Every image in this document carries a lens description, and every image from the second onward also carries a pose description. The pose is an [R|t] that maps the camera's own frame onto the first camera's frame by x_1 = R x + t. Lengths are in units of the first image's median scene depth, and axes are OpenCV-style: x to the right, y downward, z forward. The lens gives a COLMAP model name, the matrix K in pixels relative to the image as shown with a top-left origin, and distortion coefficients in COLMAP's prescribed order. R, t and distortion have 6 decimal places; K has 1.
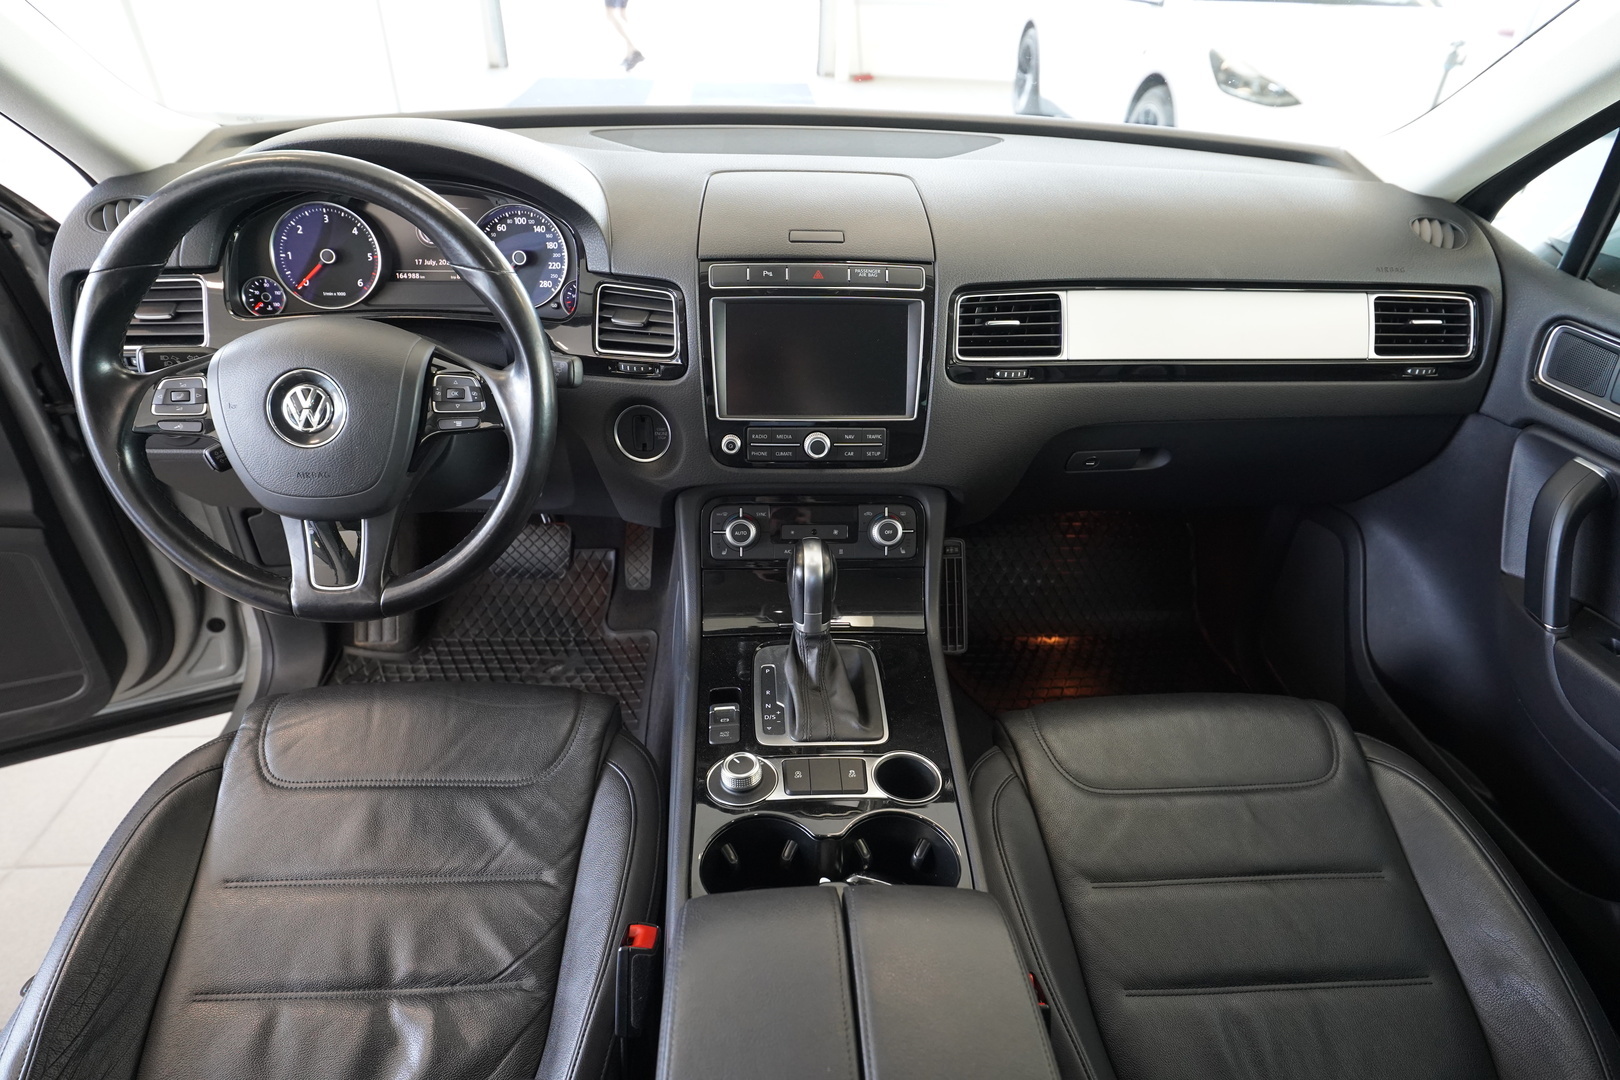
lens RADIAL K [[970.0, 0, 813.0], [0, 970.0, 538.8], [0, 0, 1]] dist [-0.000997, 0.005624]
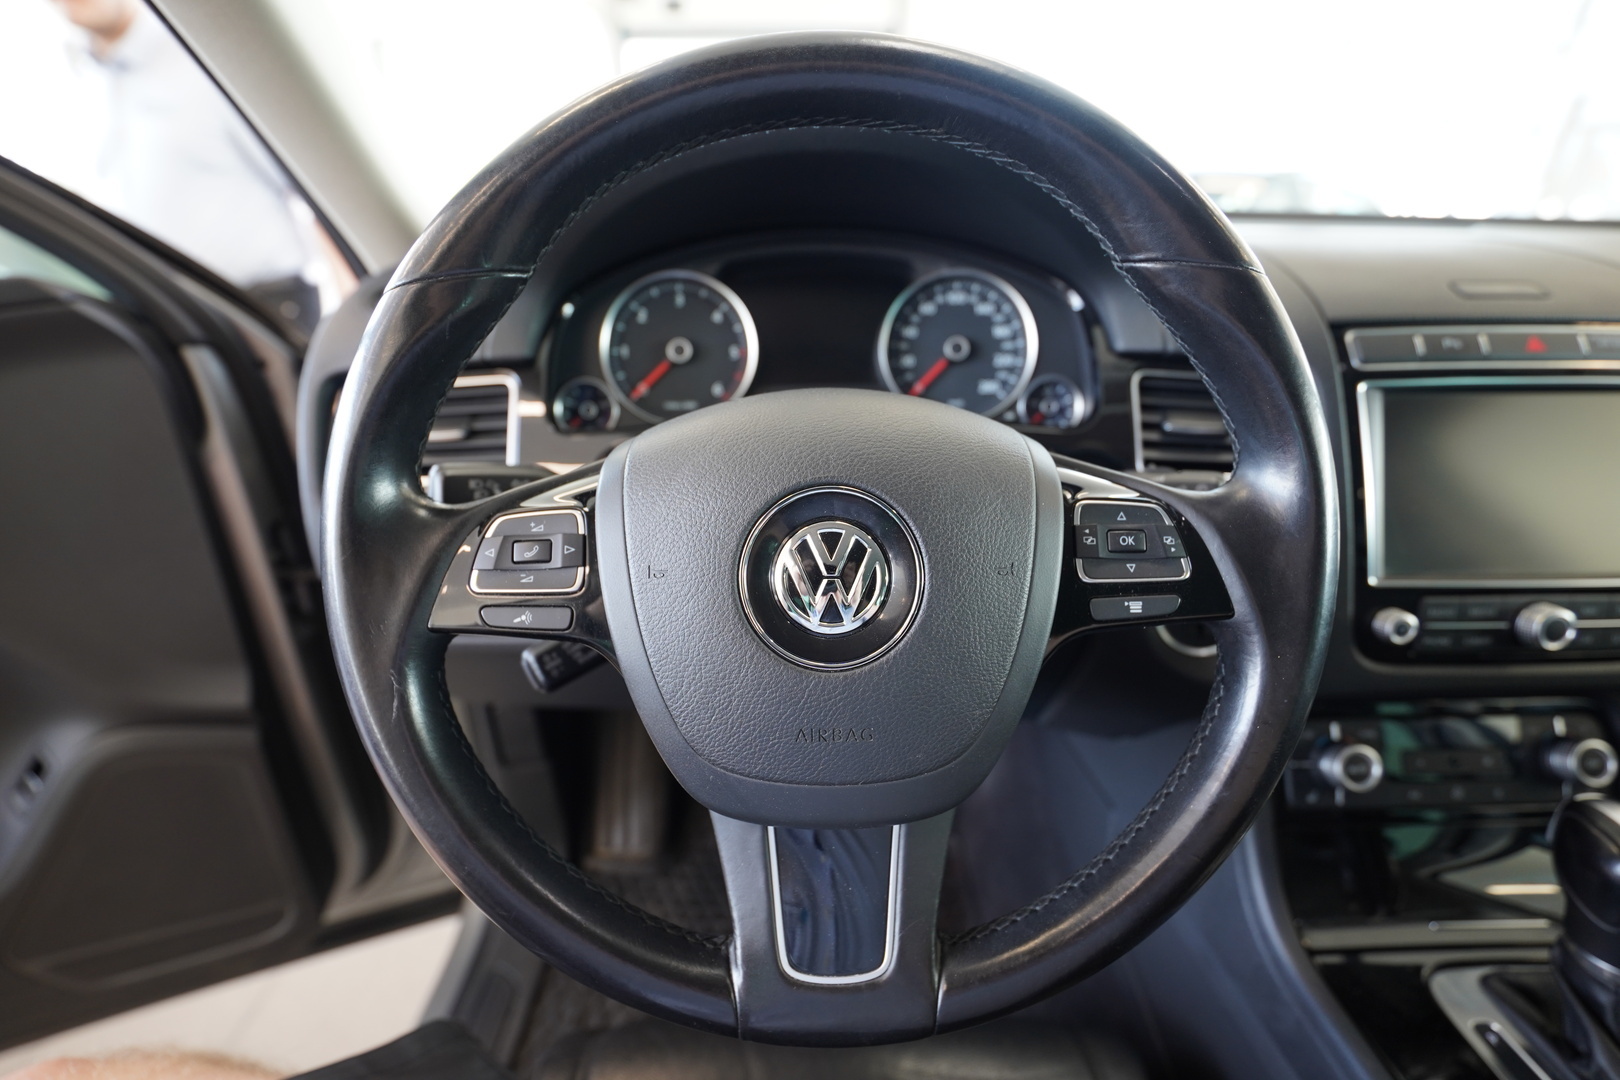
lens RADIAL K [[759.2, 0, 808.8], [0, 759.2, 537.6], [0, 0, 1]] dist [-0.040291, 0.000036]
pose [[0.998514, -0.010965, -0.053390, -0.479006], [0.001850, 0.985810, -0.167857, -0.089127], [0.054473, 0.167509, 0.984364, 0.624598]]
